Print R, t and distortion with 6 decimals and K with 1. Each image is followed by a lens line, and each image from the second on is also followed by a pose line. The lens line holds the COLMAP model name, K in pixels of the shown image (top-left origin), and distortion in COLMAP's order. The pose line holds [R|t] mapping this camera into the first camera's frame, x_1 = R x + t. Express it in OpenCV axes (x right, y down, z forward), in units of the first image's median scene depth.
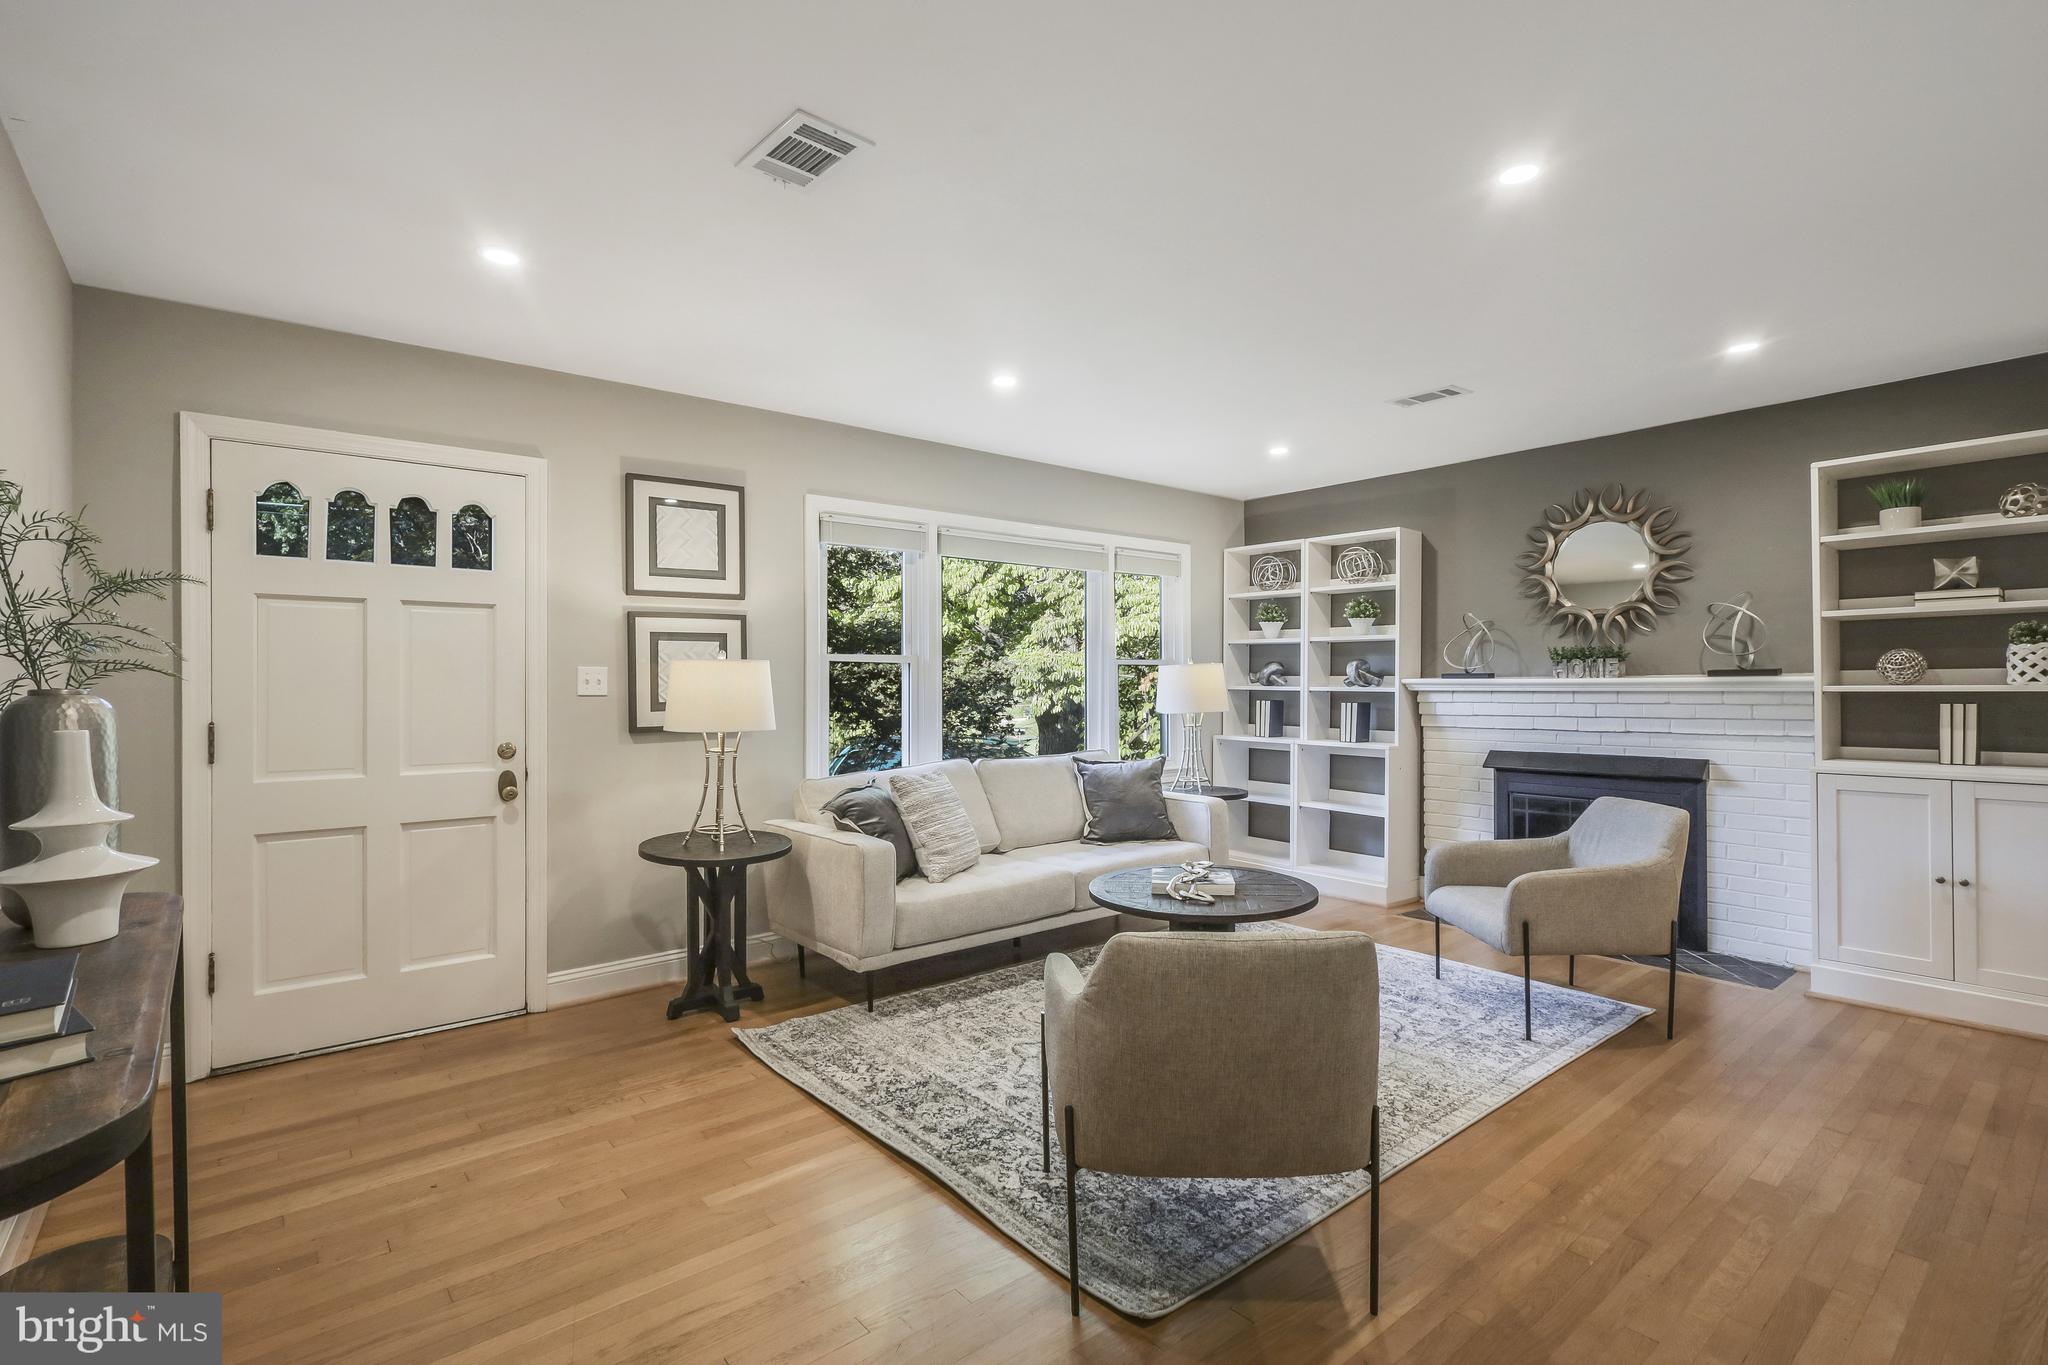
lens RADIAL K [[952.0, 0, 1021.8], [0, 952.0, 681.2], [0, 0, 1]] dist [-0.001322, 0.000761]
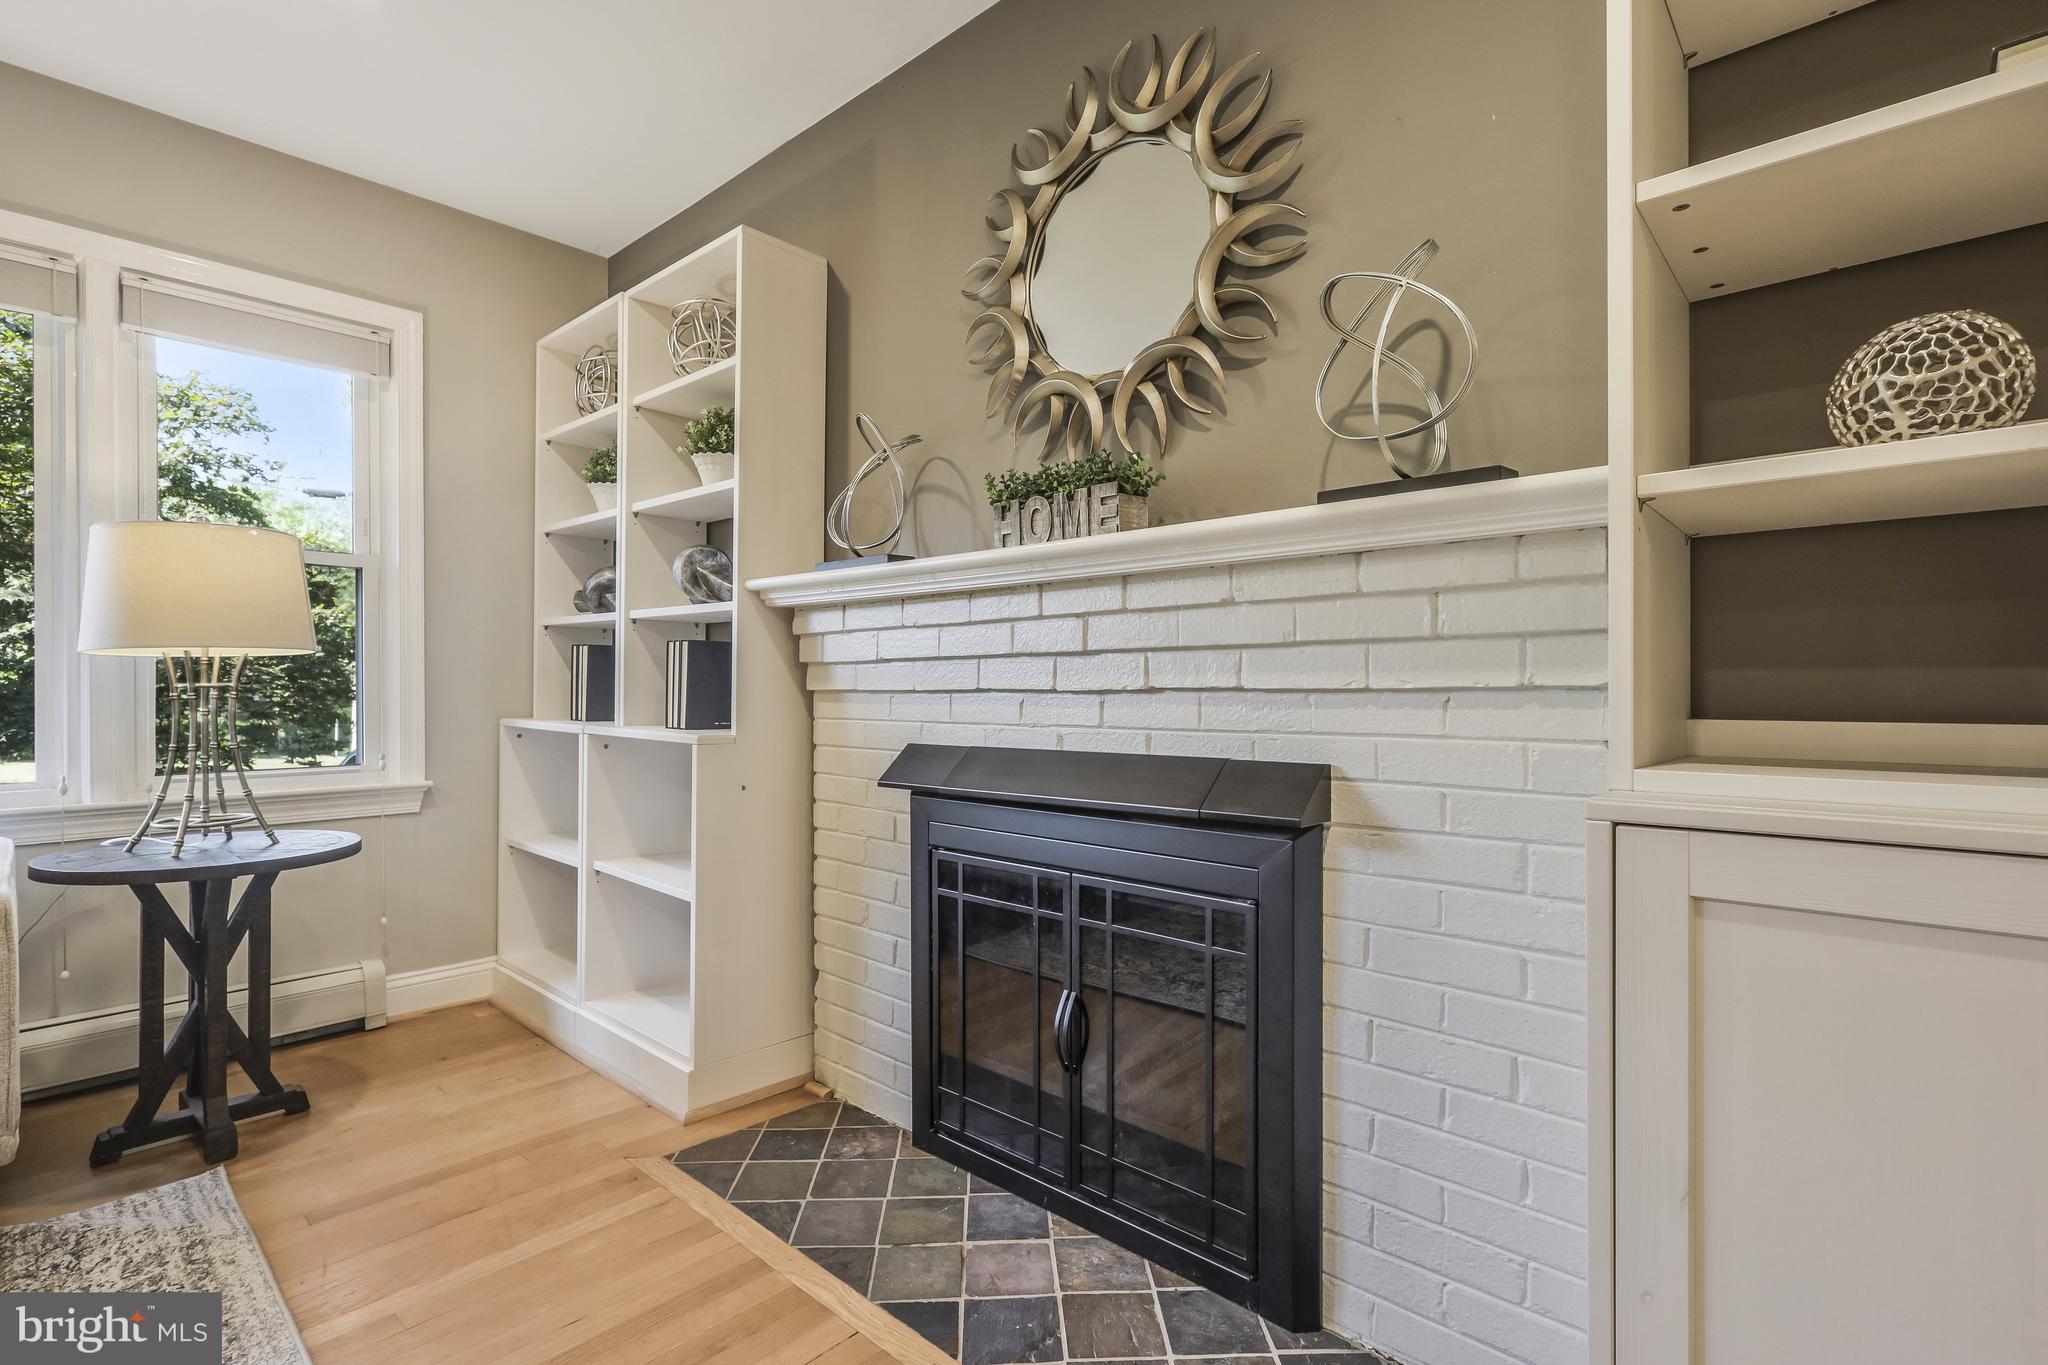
lens RADIAL K [[952.0, 0, 1027.6], [0, 952.0, 685.9], [0, 0, 1]] dist [-0.001322, 0.000761]
pose [[0.991368, 0.009281, 0.130781, 0.531383], [-0.008917, 0.999955, -0.003367, 0.052364], [-0.130806, 0.002172, 0.991406, 0.631025]]
